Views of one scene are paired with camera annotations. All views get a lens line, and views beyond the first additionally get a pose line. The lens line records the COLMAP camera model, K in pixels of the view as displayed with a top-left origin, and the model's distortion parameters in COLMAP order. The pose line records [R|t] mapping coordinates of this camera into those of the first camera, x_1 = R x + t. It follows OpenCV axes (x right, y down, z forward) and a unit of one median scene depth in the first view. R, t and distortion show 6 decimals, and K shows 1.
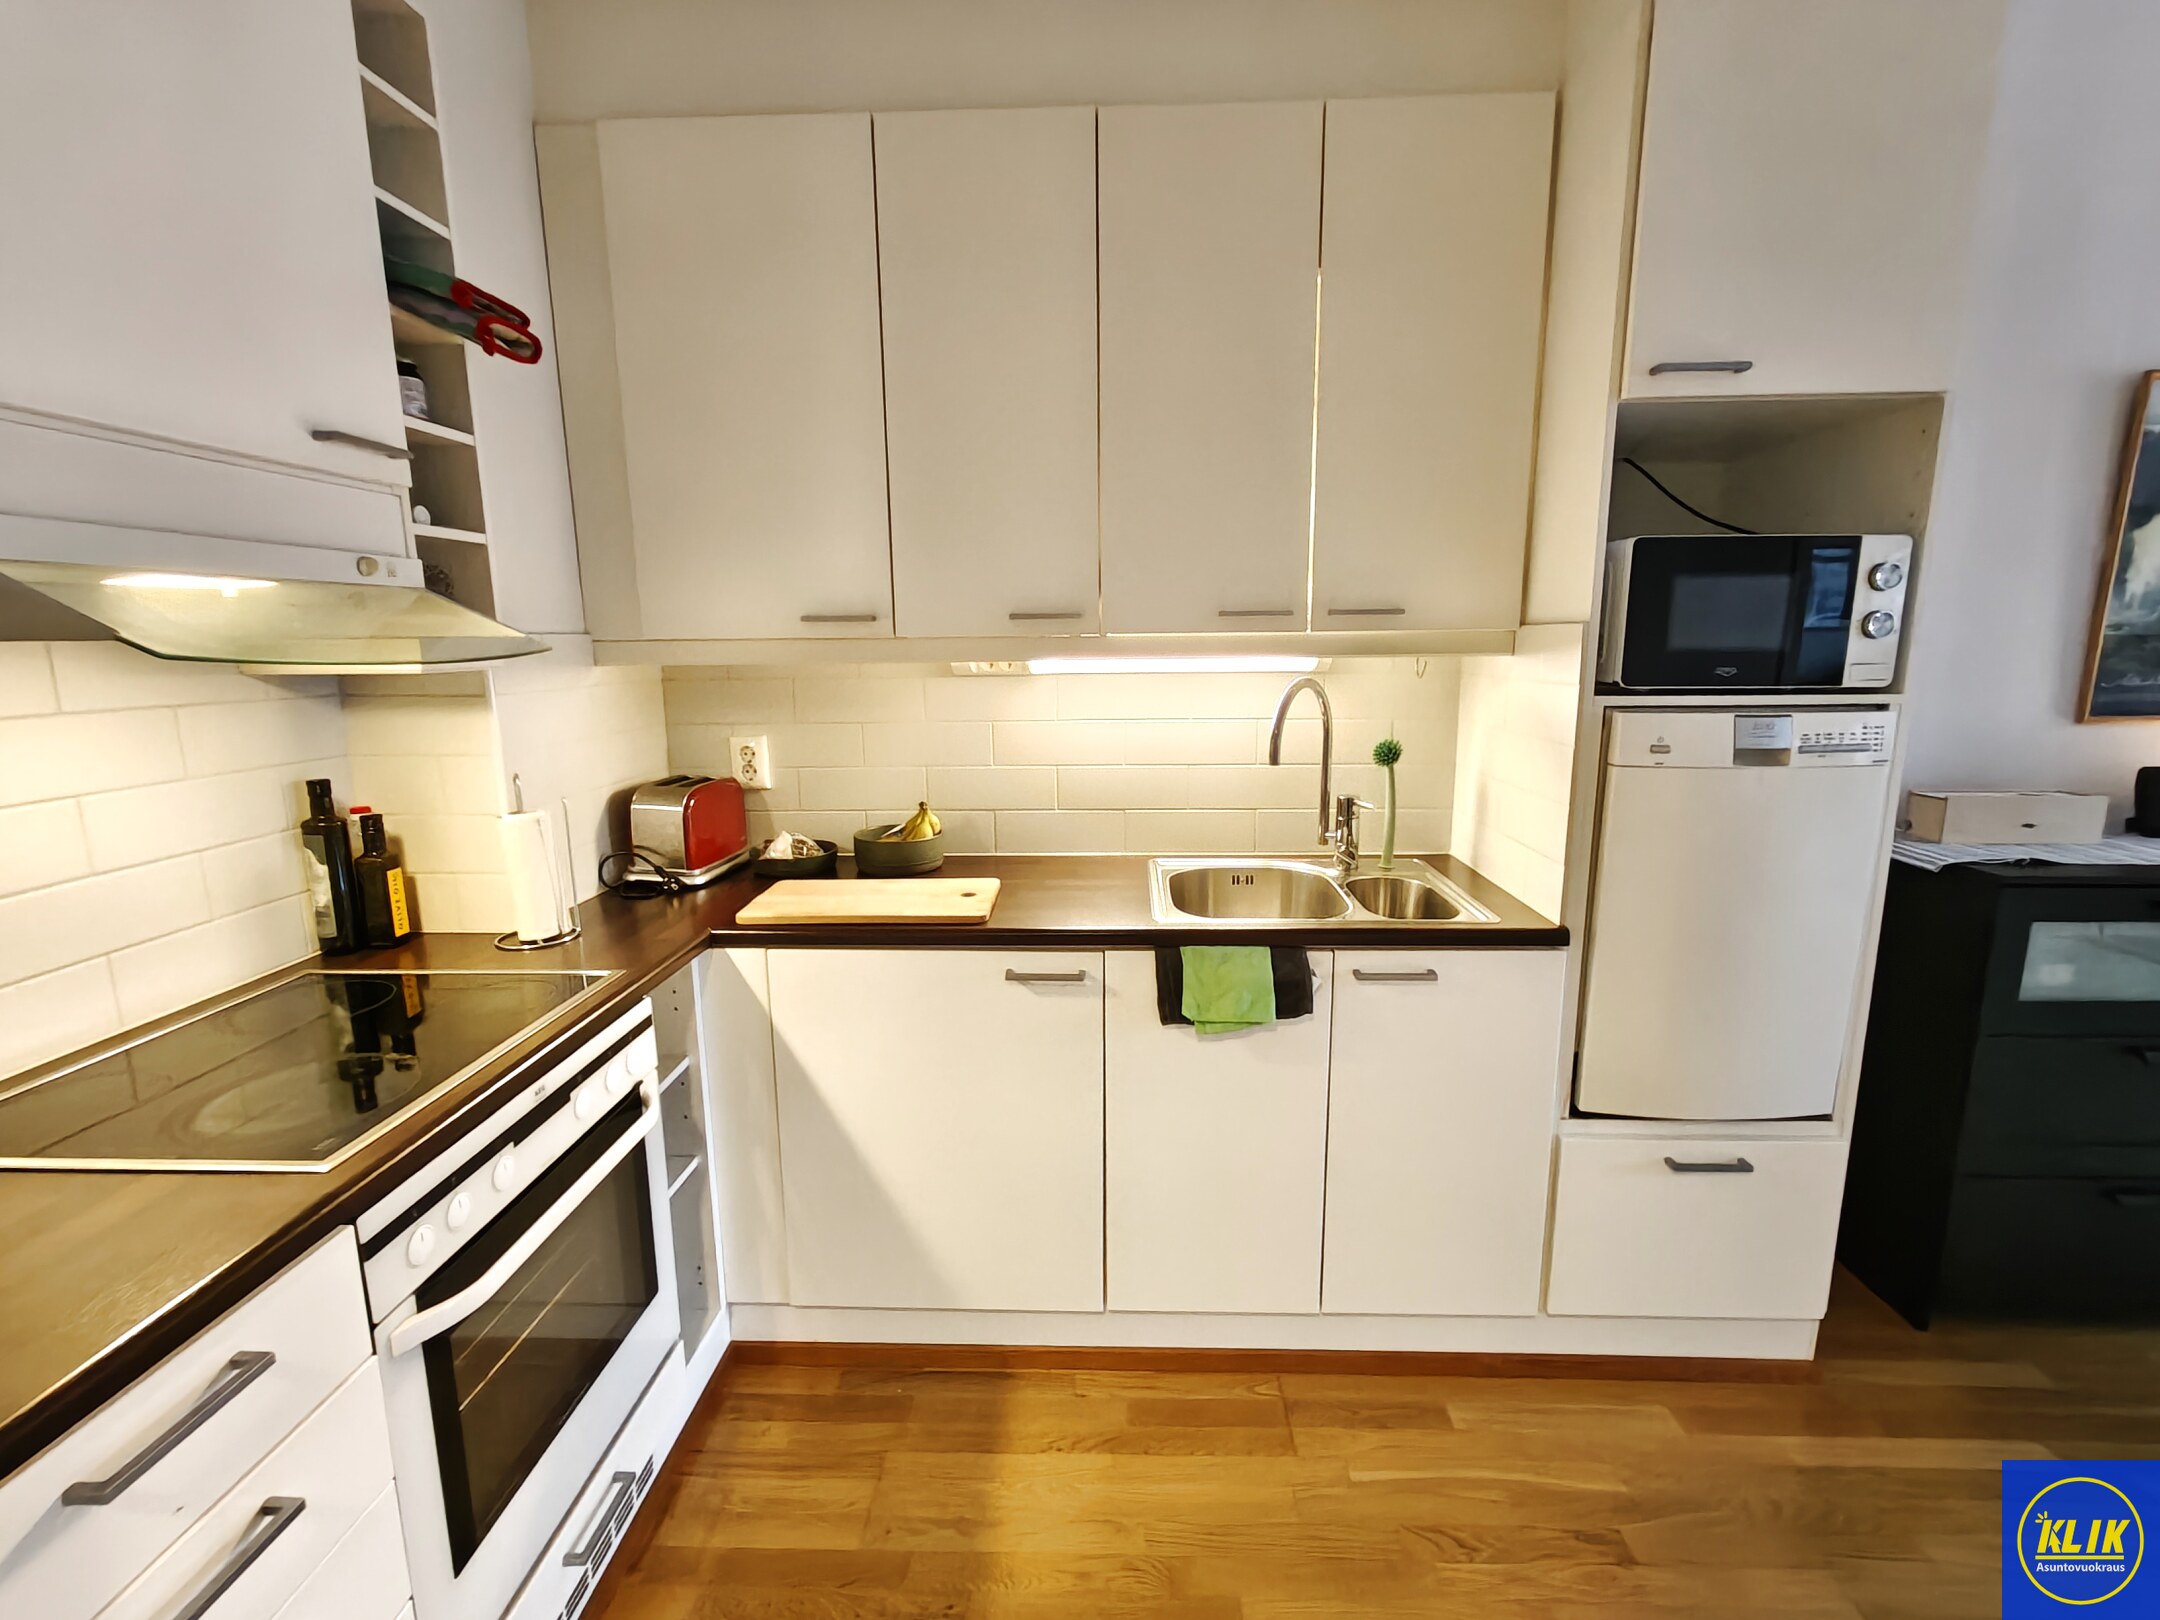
lens RADIAL K [[979.8, 0, 1067.5], [0, 979.8, 821.3], [0, 0, 1]] dist [-0.005694, -0.000647]
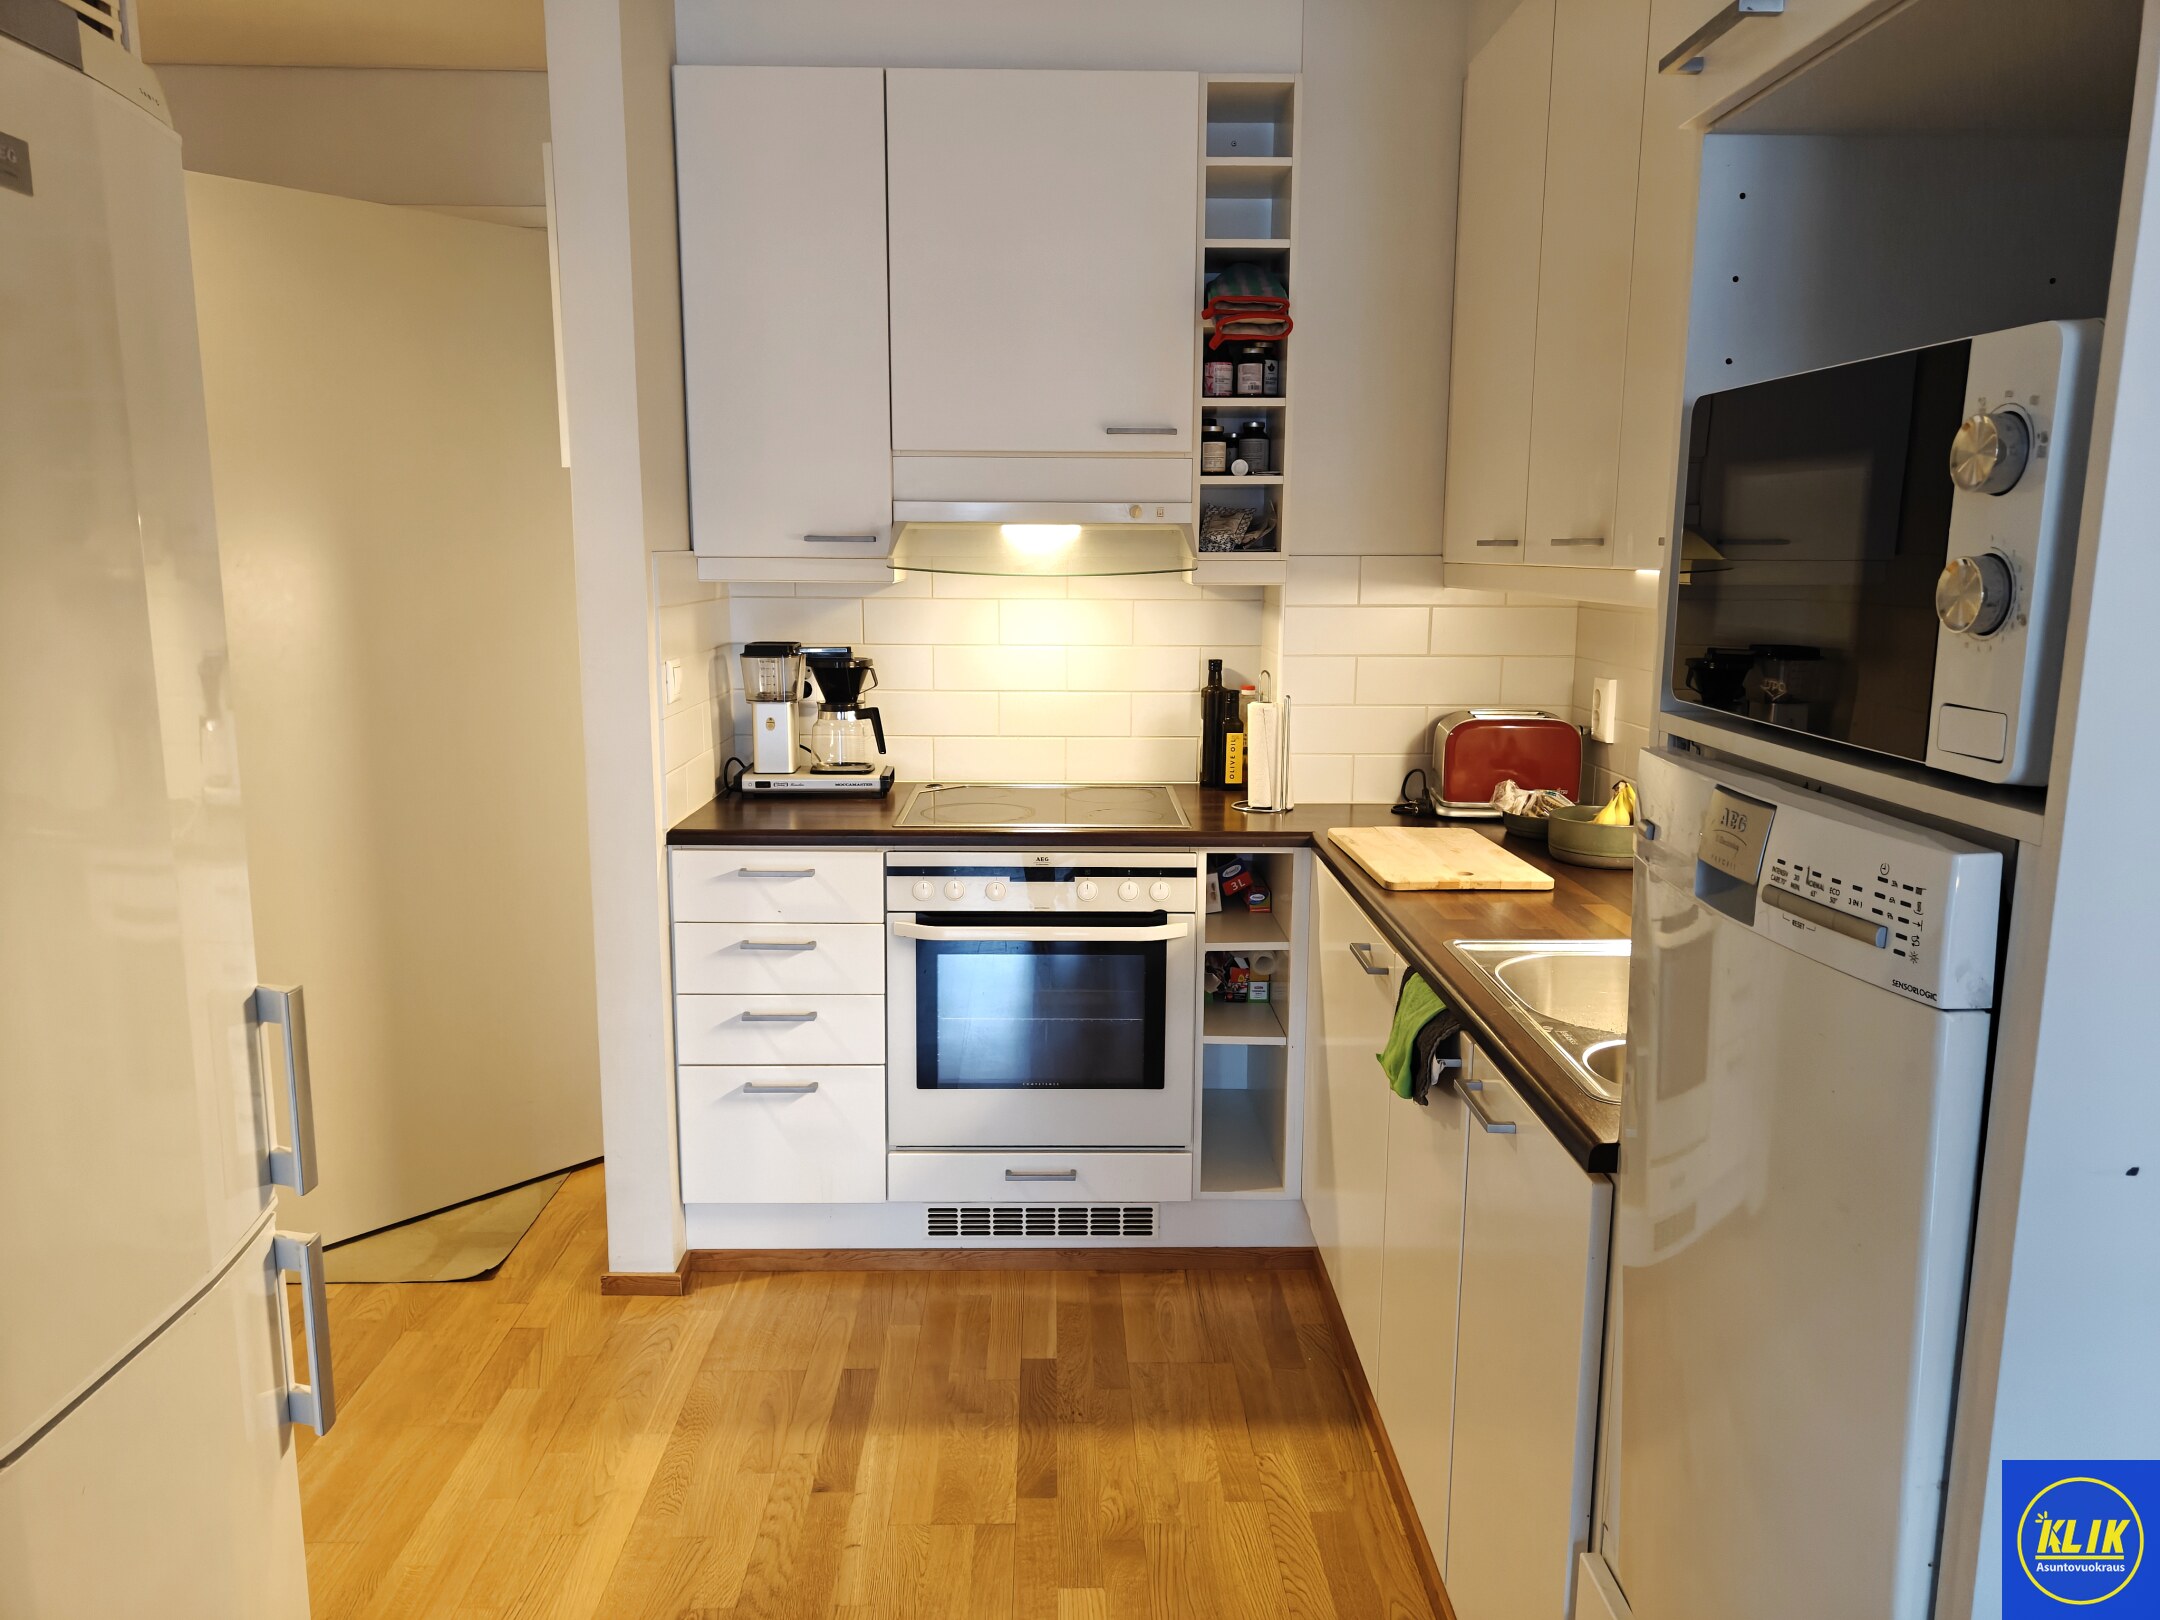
lens RADIAL K [[1478.7, 0, 1064.0], [0, 1478.7, 800.2], [0, 0, 1]] dist [0.012365, -0.000494]
pose [[0.047253, 0.178891, -0.982733, 1.329618], [-0.191391, 0.967226, 0.166866, -0.157135], [0.980376, 0.180201, 0.079943, 0.656213]]
